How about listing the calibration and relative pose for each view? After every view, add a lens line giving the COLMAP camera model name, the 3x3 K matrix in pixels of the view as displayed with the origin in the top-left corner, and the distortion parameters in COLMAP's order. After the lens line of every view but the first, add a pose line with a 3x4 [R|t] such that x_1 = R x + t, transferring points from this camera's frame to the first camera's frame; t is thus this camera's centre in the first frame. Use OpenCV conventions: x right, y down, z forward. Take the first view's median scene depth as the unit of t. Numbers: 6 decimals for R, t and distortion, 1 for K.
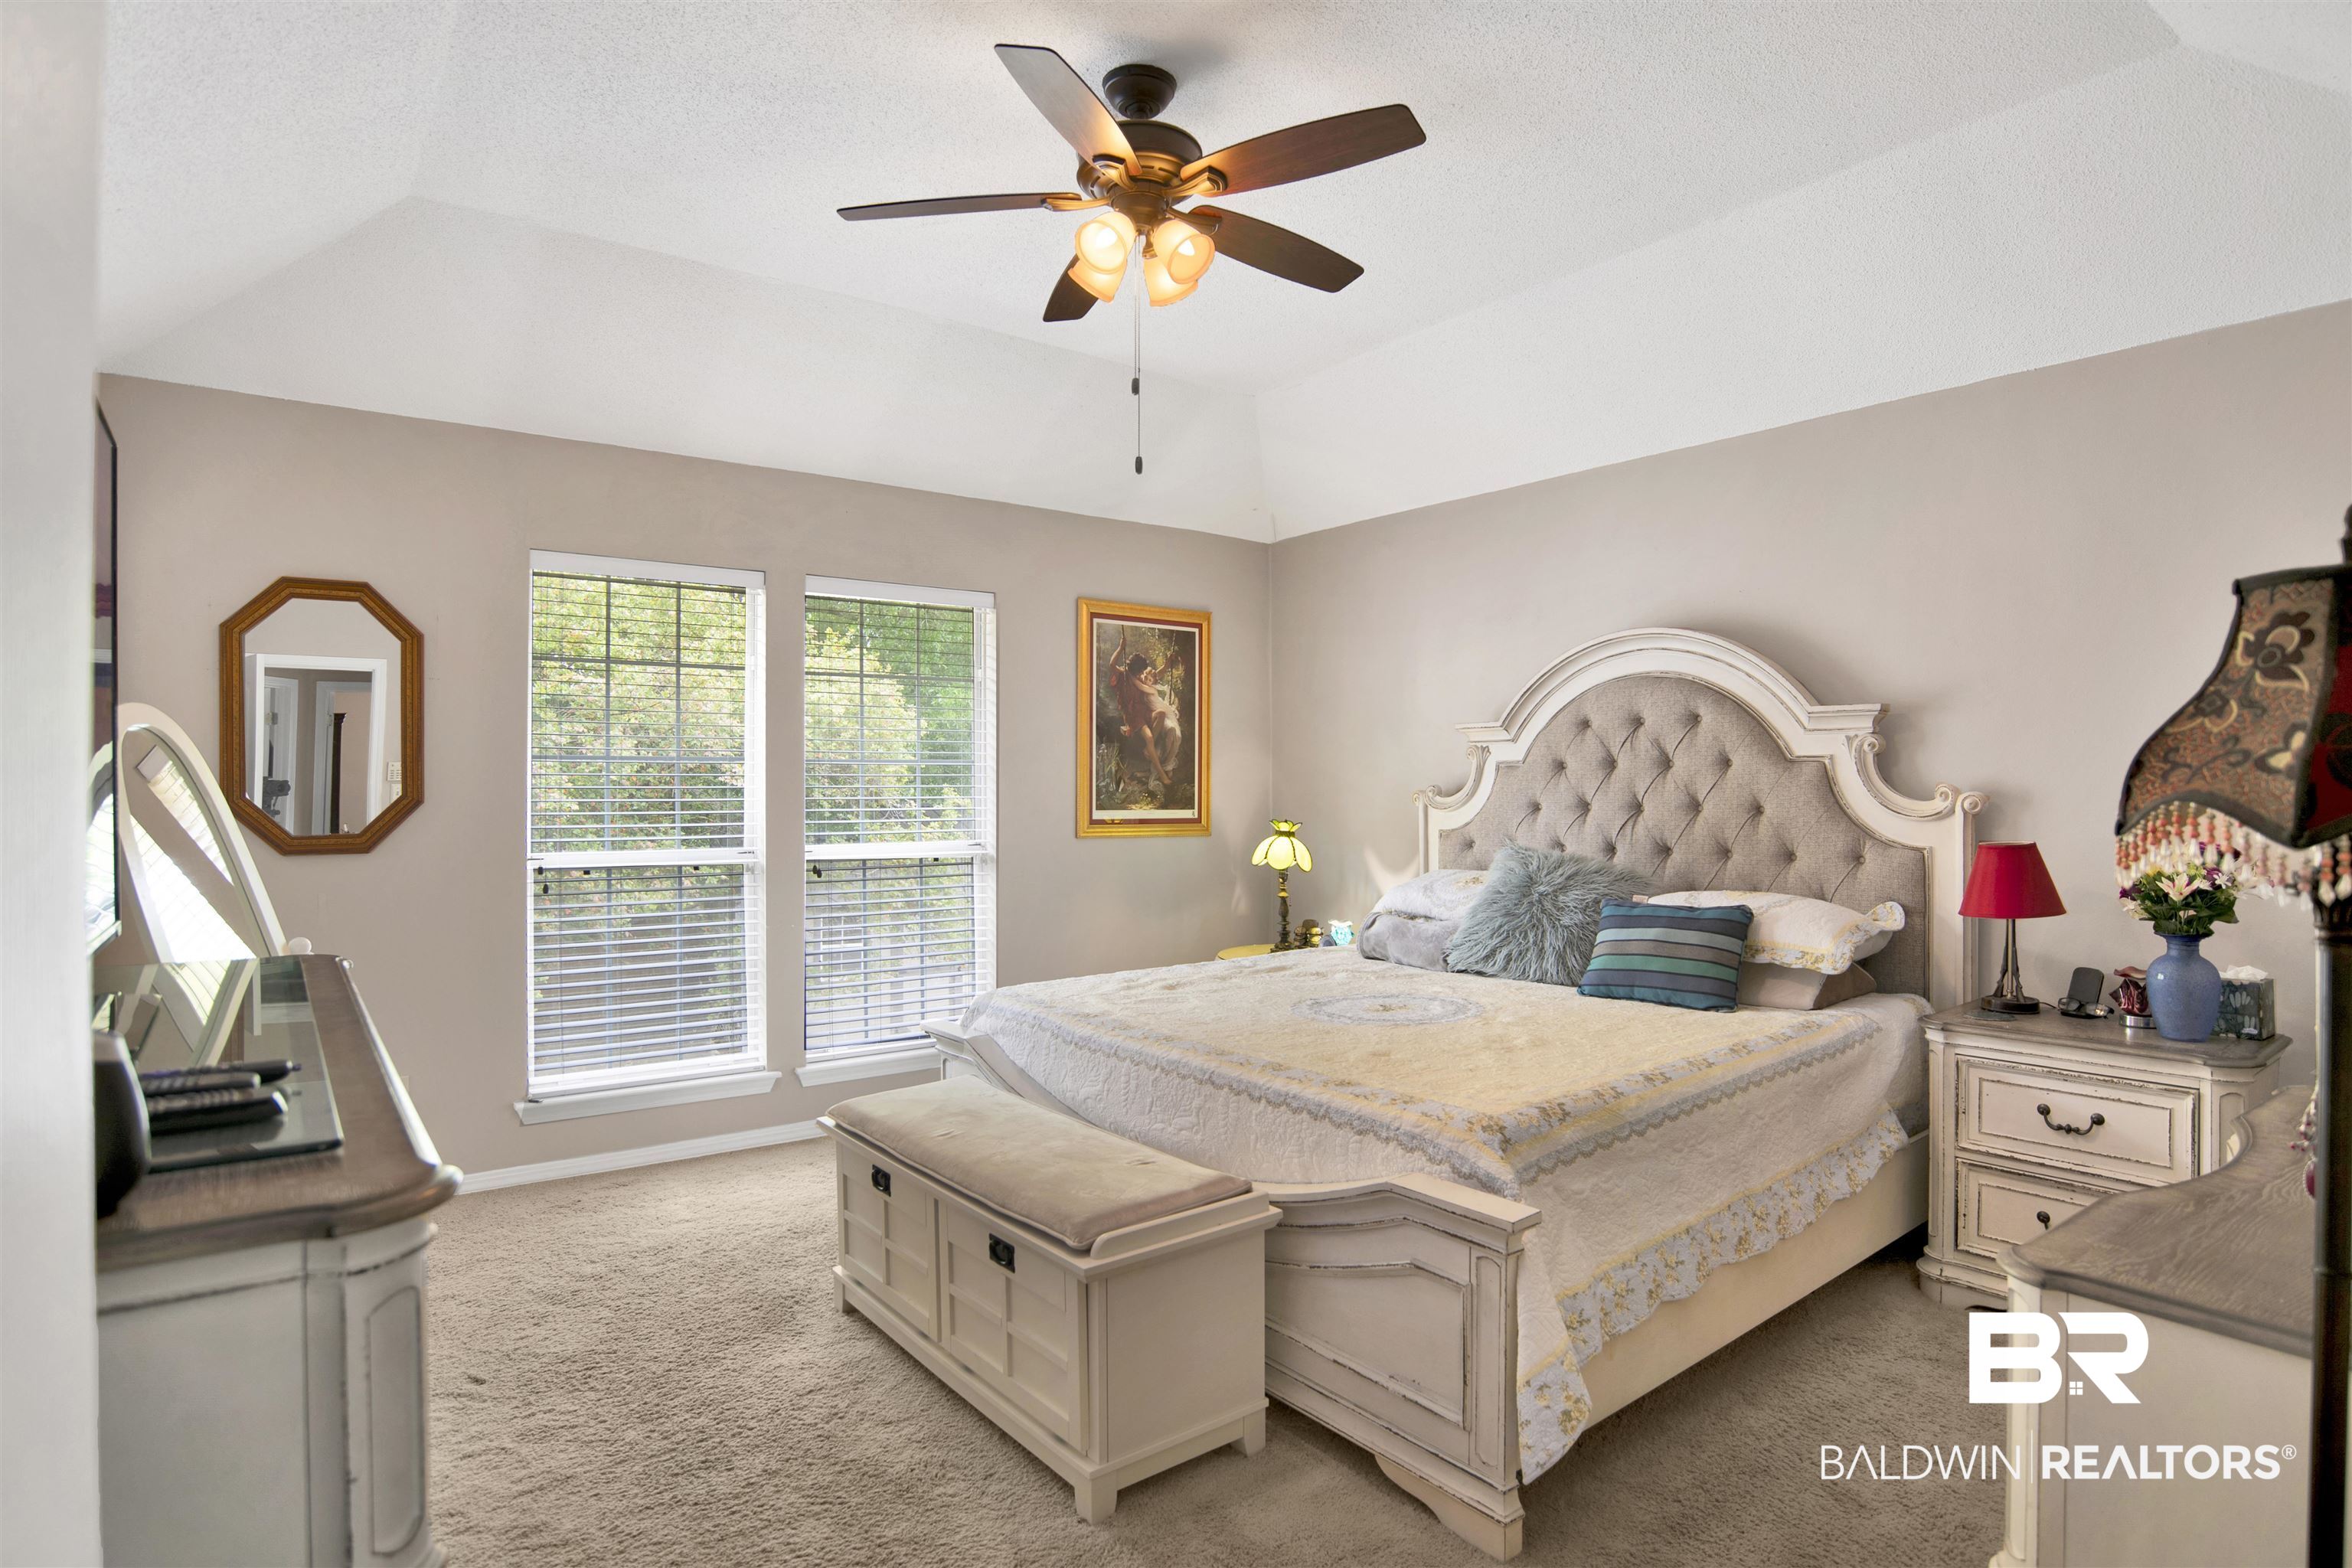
lens RADIAL K [[1227.3, 0, 1187.1], [0, 1227.3, 790.5], [0, 0, 1]] dist [-0.066802, 0.019704]
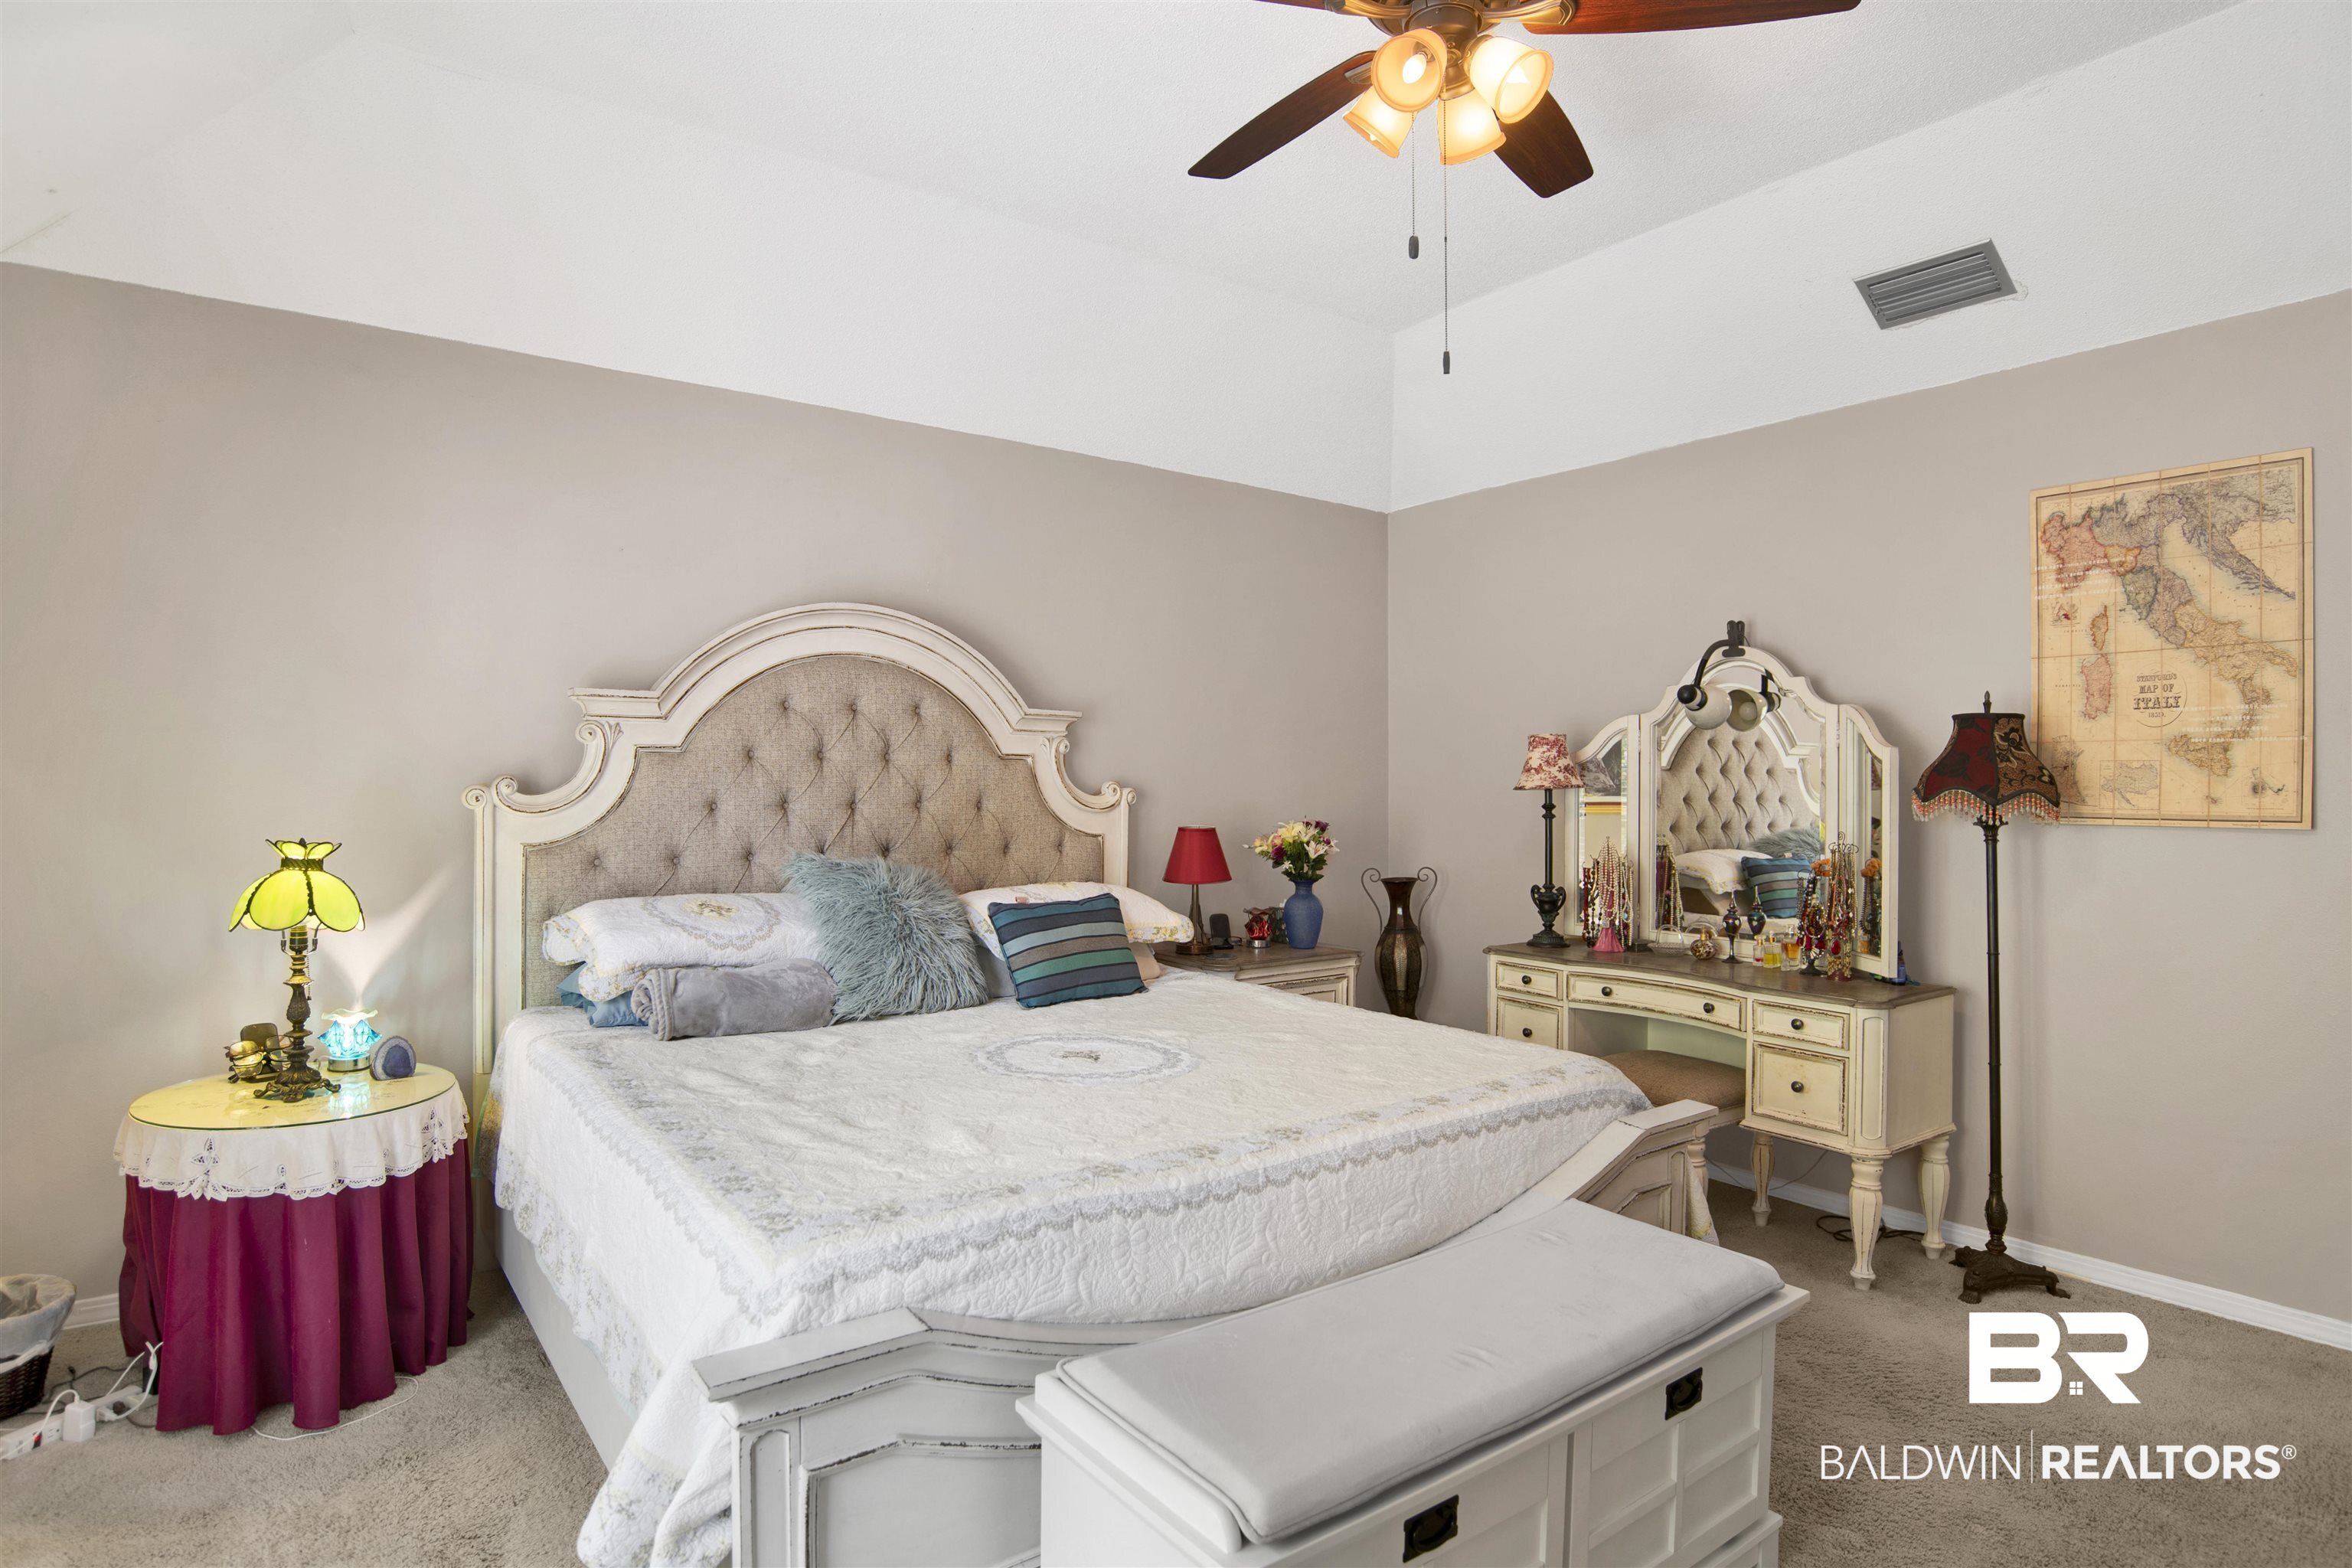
lens RADIAL K [[1227.3, 0, 1185.5], [0, 1227.3, 780.8], [0, 0, 1]] dist [-0.066802, 0.019704]
pose [[0.024365, 0.004980, 0.999691, -0.590302], [-0.006240, 0.999969, -0.004829, -0.001044], [-0.999684, -0.006121, 0.024395, 0.841521]]
